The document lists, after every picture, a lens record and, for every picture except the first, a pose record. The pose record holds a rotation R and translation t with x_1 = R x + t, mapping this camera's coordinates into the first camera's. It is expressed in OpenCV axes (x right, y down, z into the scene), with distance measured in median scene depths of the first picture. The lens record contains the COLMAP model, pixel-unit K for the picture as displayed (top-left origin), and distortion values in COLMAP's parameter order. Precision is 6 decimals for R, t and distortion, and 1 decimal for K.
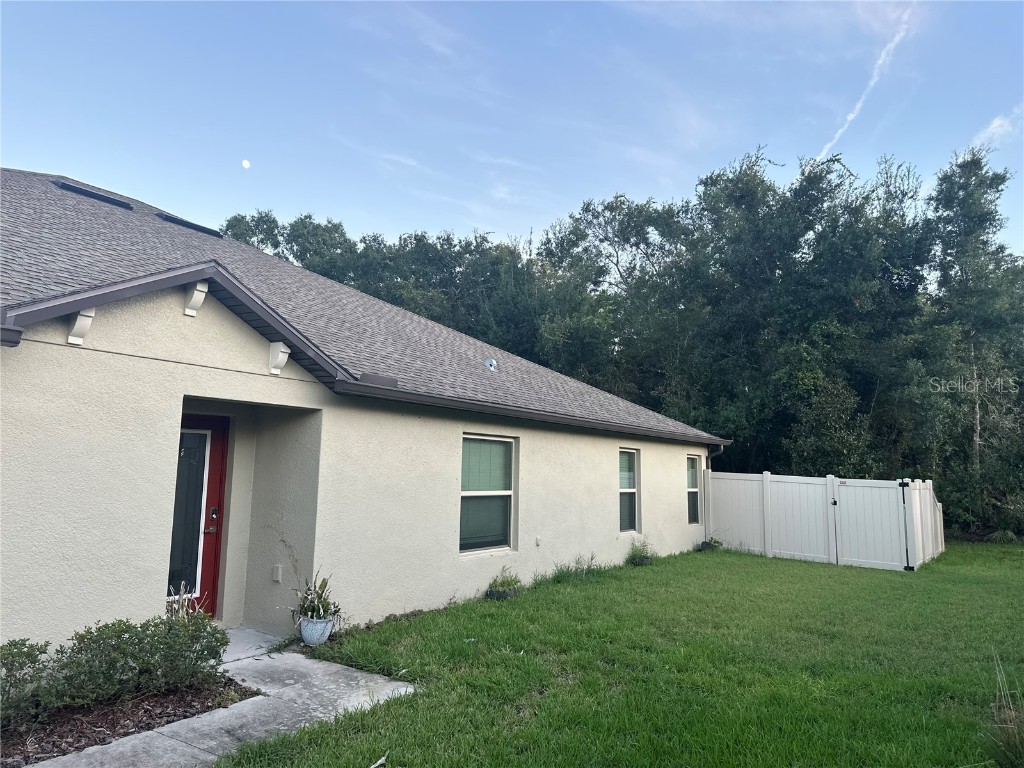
lens RADIAL K [[716.7, 0, 515.2], [0, 716.7, 379.3], [0, 0, 1]] dist [0.077666, -0.097684]
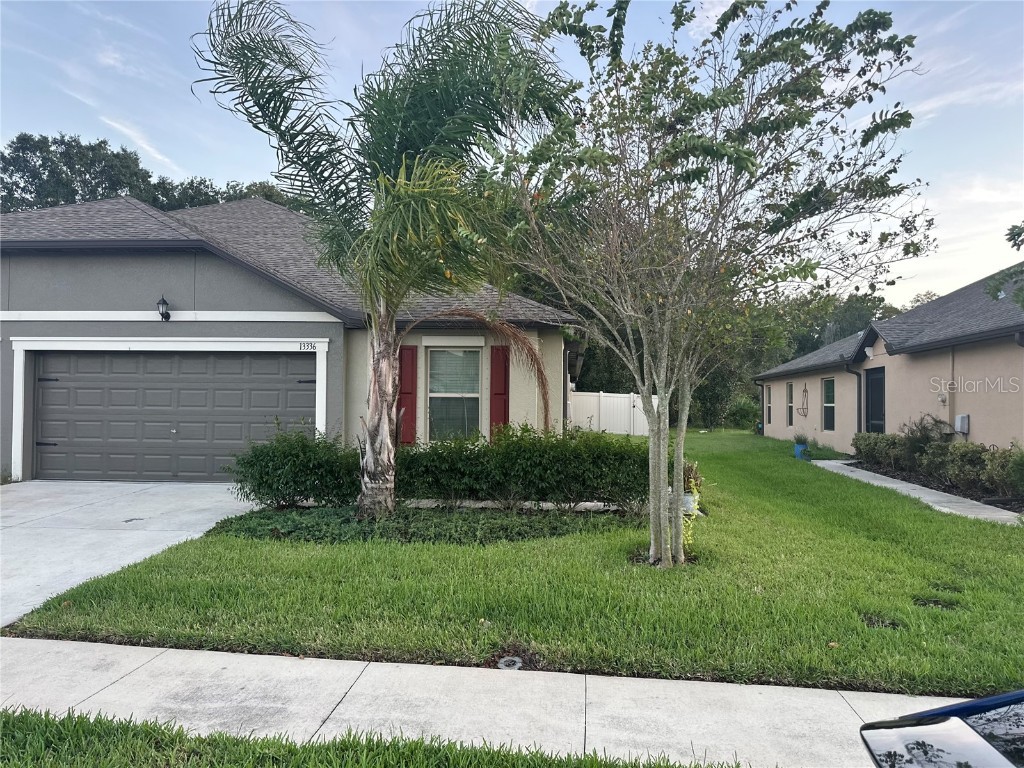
lens RADIAL K [[716.7, 0, 515.2], [0, 716.7, 379.3], [0, 0, 1]] dist [0.077666, -0.097684]
pose [[0.885054, 0.009090, 0.465400, -0.732661], [-0.057865, 0.994203, 0.090624, -0.064121], [-0.461878, -0.107138, 0.880449, -0.565068]]
